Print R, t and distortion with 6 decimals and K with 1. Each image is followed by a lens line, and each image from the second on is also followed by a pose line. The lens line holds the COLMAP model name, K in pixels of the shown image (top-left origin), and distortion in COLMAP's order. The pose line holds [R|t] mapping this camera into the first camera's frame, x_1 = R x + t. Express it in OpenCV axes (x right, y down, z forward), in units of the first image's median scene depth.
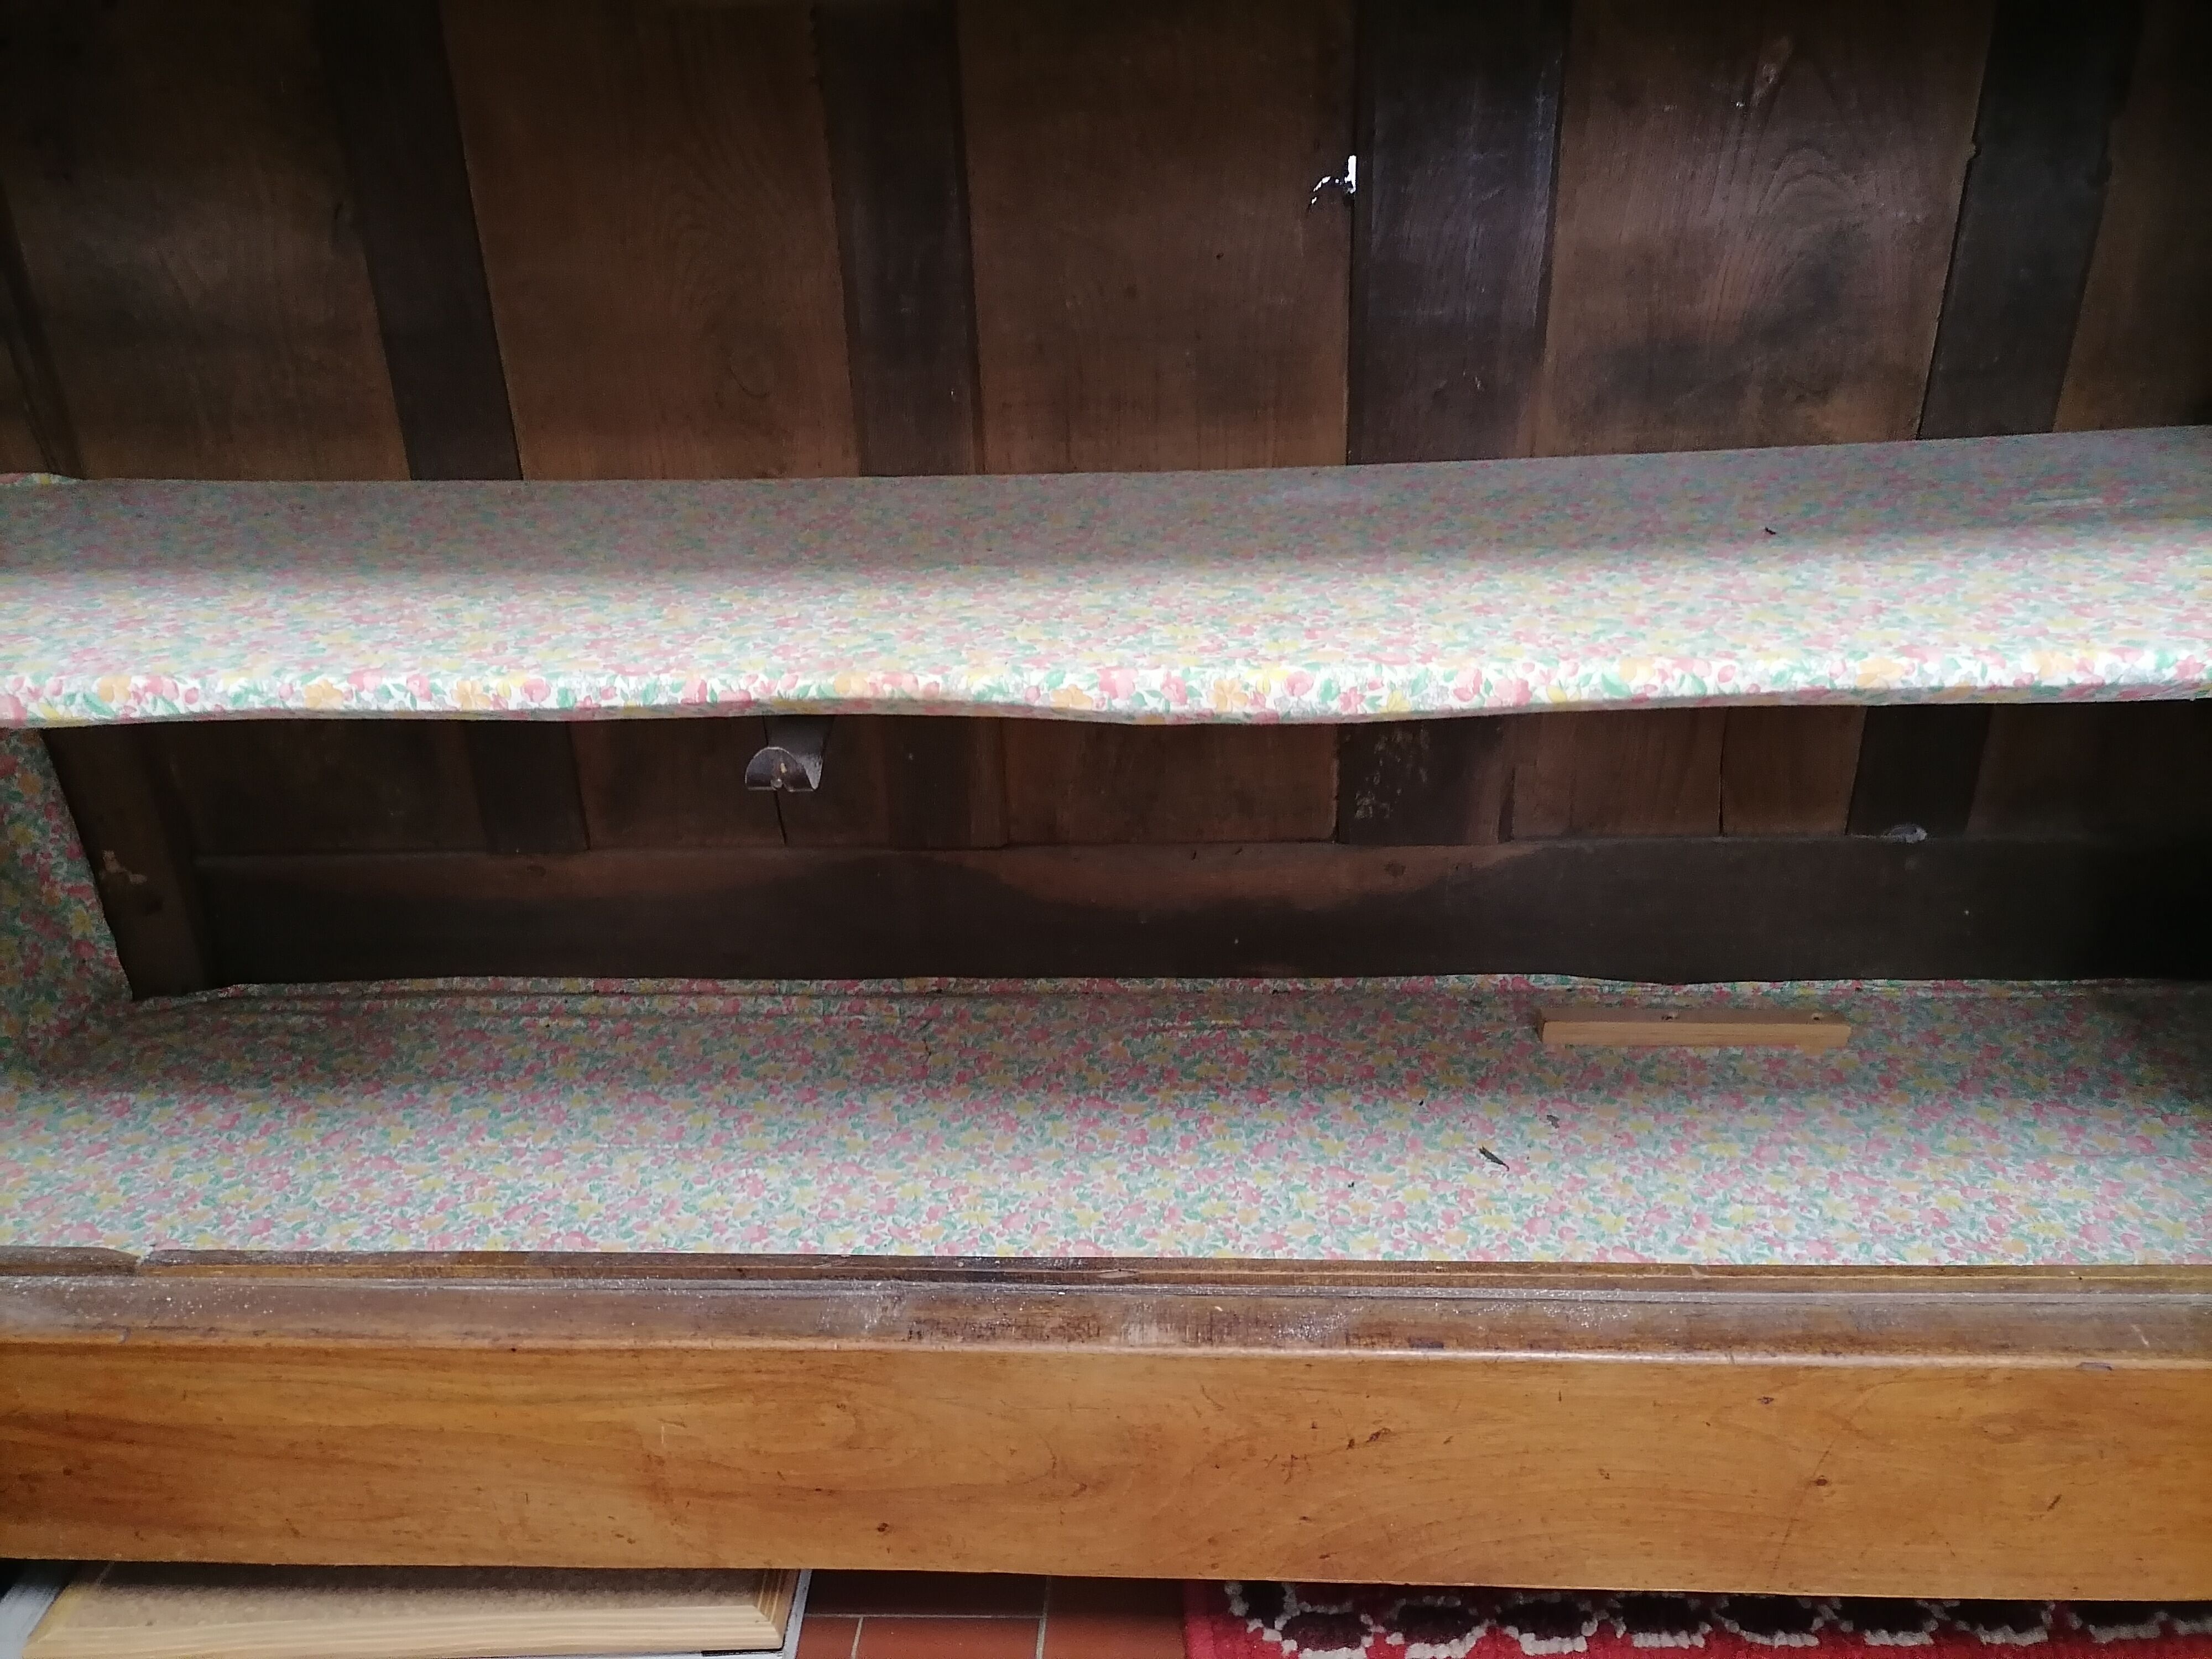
lens RADIAL K [[1655.2, 0, 1106.0], [0, 1655.2, 829.5], [0, 0, 1]] dist [0.040031, -0.024110]
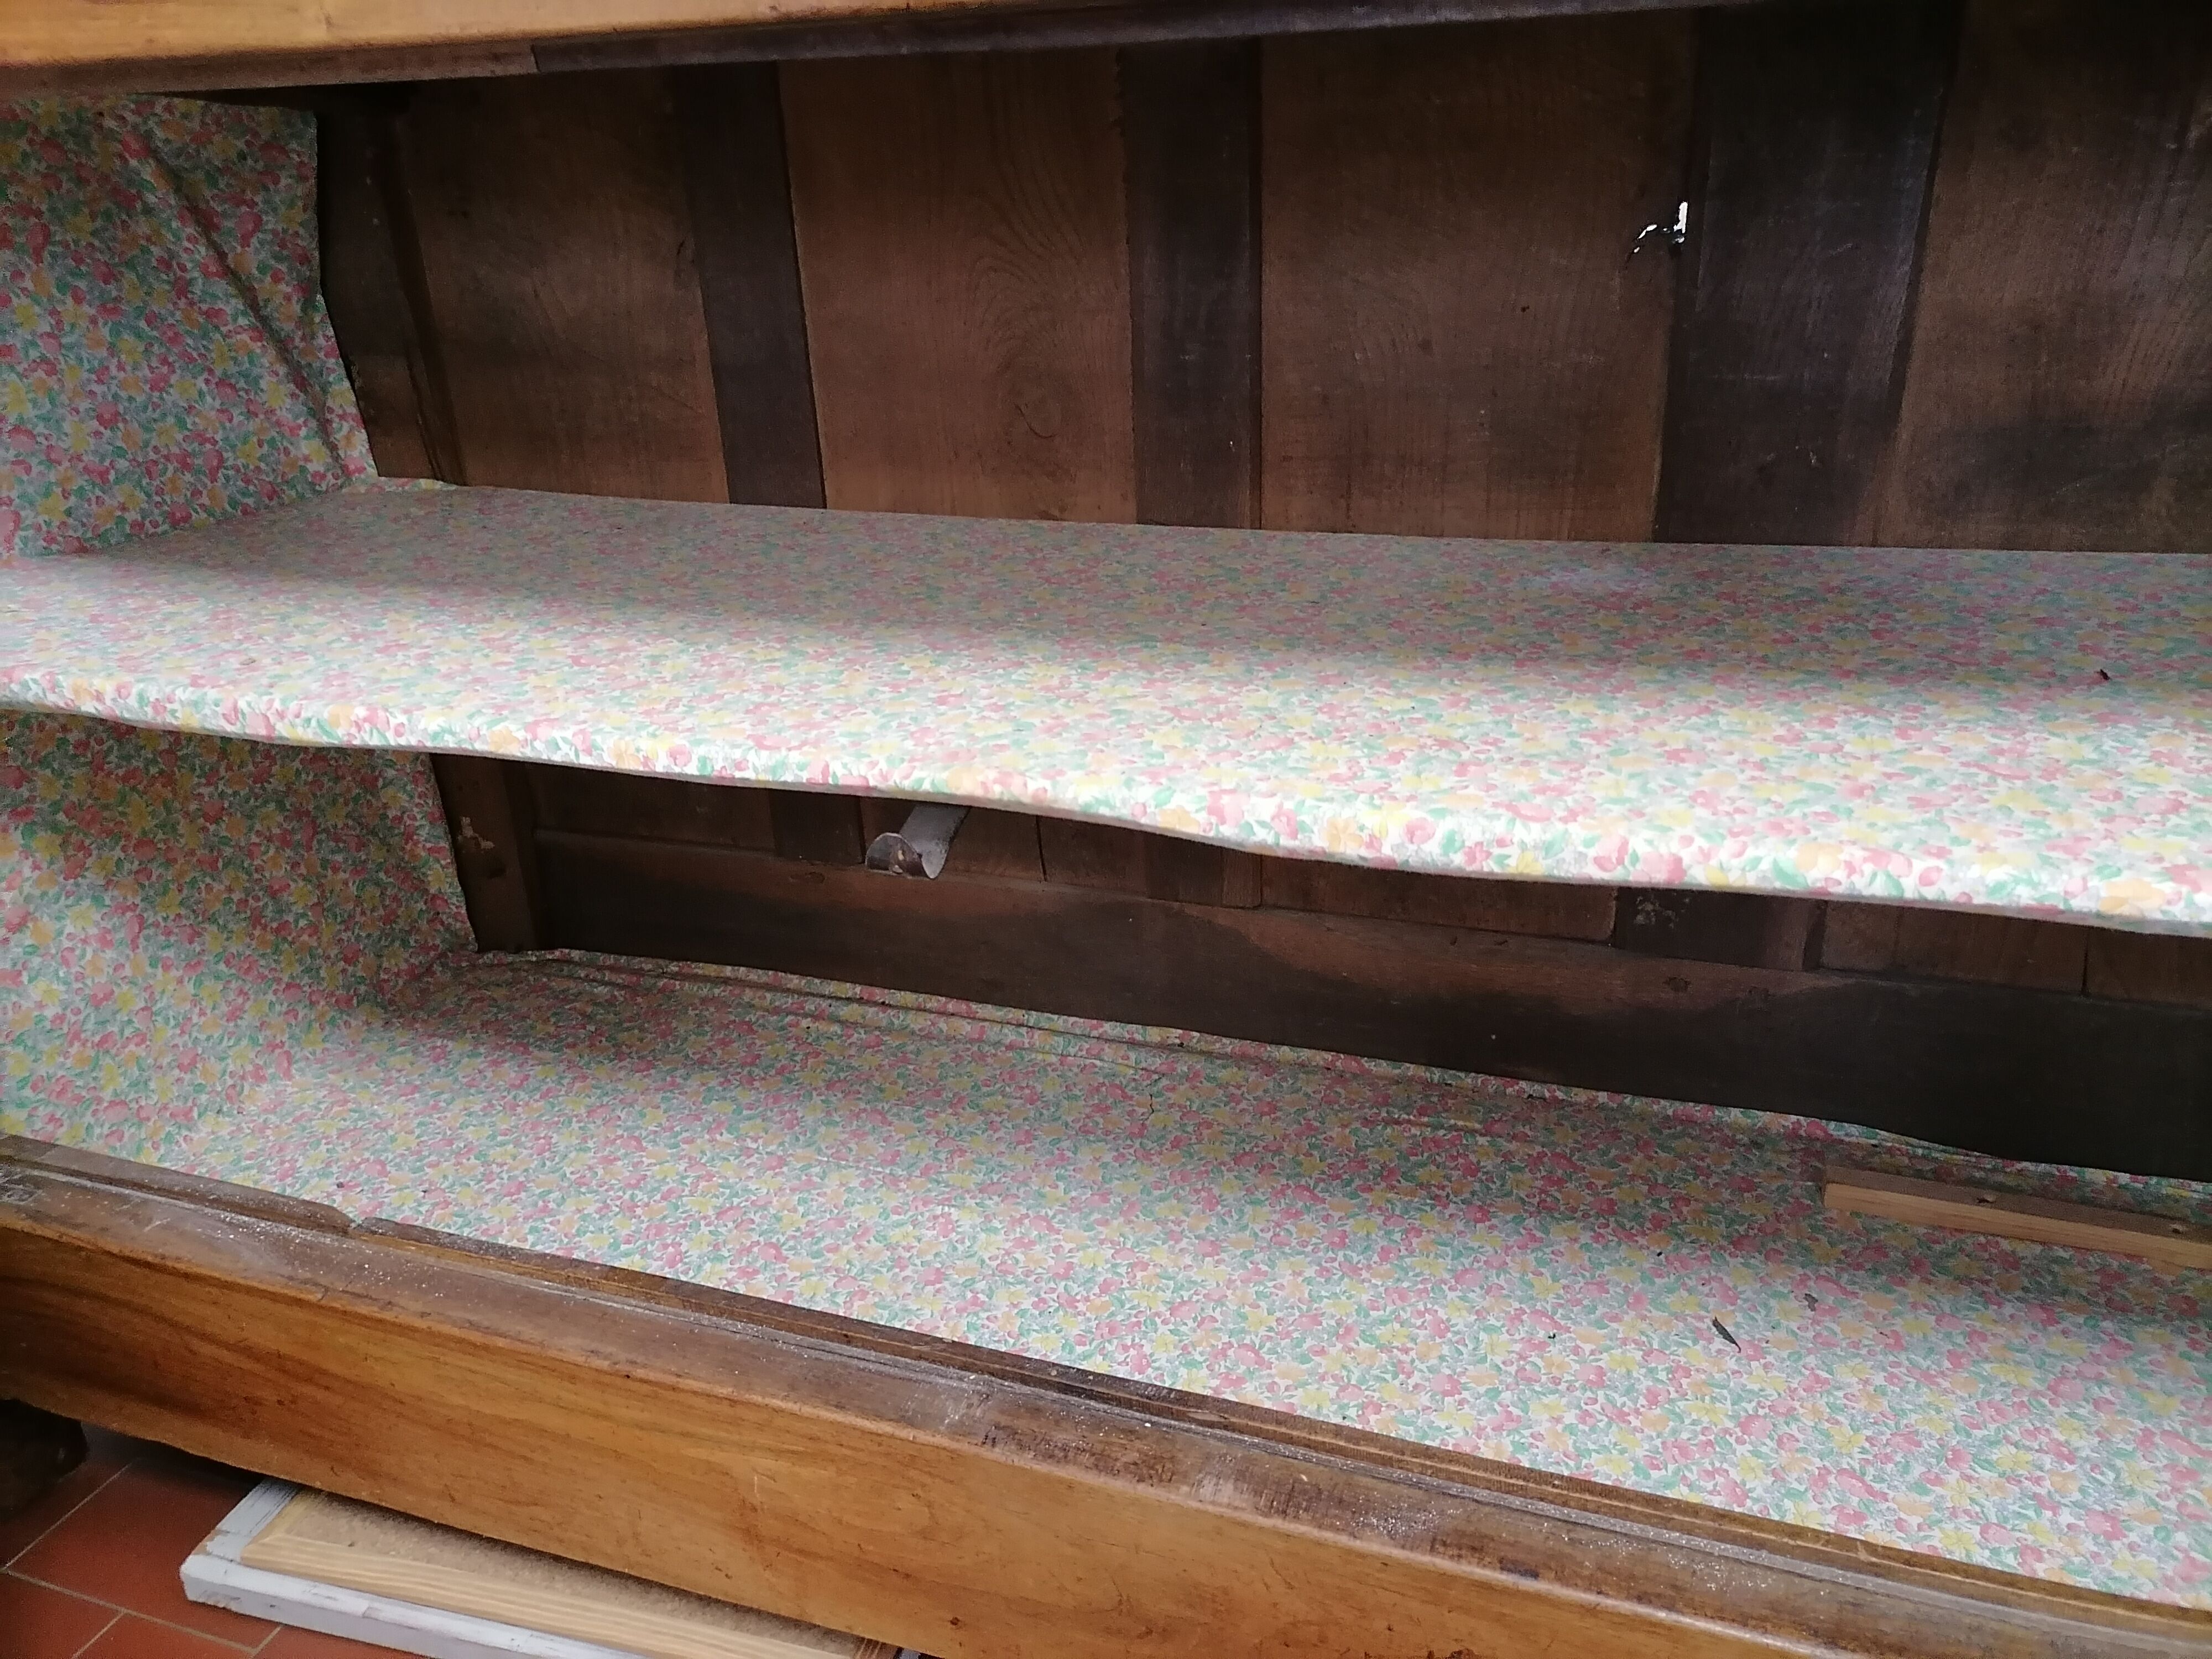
lens RADIAL K [[1655.2, 0, 1106.0], [0, 1655.2, 829.5], [0, 0, 1]] dist [0.040031, -0.024110]
pose [[0.961149, 0.104037, -0.255675, 0.118066], [-0.101372, 0.994568, 0.023620, -0.059861], [0.256743, 0.003216, 0.966474, 0.052811]]
